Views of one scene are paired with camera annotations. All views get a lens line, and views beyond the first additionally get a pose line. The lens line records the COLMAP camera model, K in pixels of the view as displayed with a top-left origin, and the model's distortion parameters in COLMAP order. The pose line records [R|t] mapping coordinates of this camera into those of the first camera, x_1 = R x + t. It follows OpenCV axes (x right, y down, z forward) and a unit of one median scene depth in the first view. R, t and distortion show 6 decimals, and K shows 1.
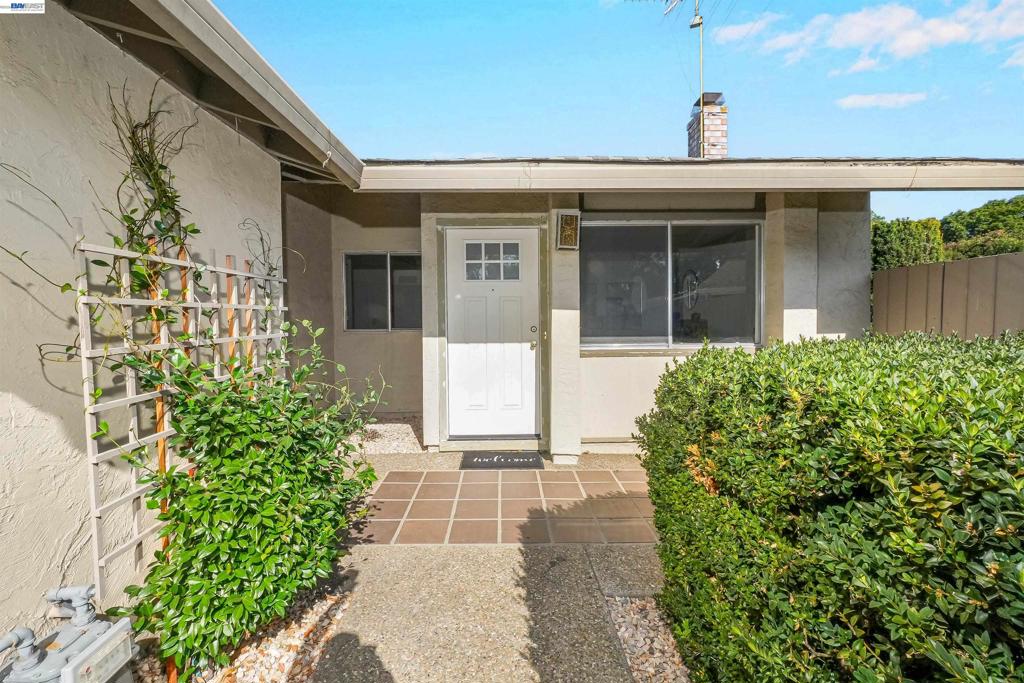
lens RADIAL K [[447.3, 0, 518.3], [0, 447.3, 335.4], [0, 0, 1]] dist [-0.004313, -0.000111]
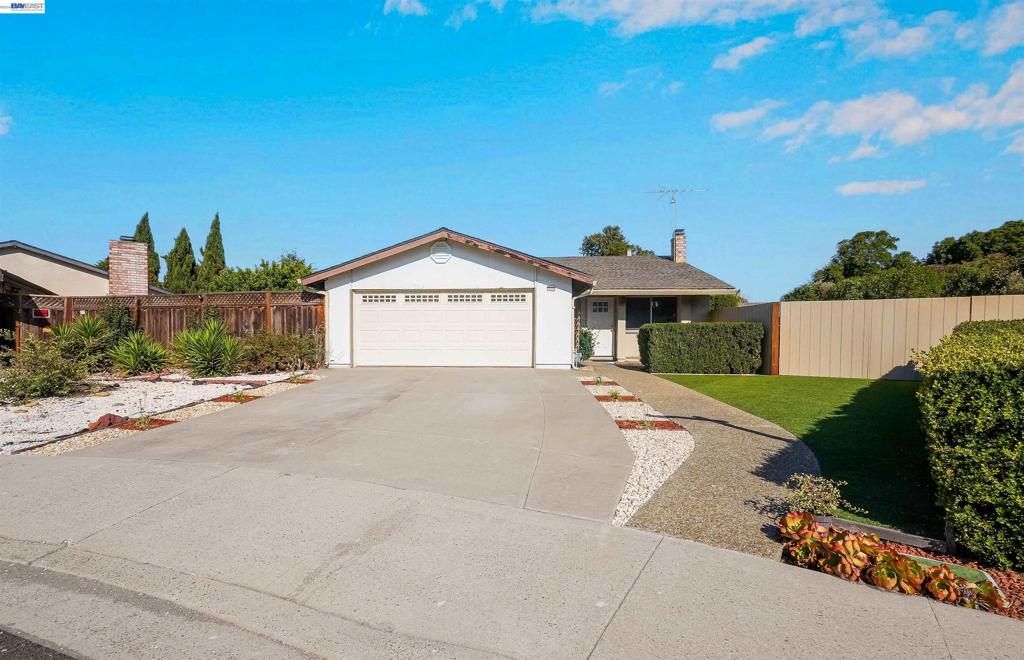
lens RADIAL K [[477.1, 0, 492.3], [0, 477.1, 359.0], [0, 0, 1]] dist [0.011724, -0.000062]
pose [[0.995933, 0.012010, -0.089294, -0.573879], [-0.010614, 0.999814, 0.016084, 0.200138], [0.089471, -0.015071, 0.995875, -2.909094]]
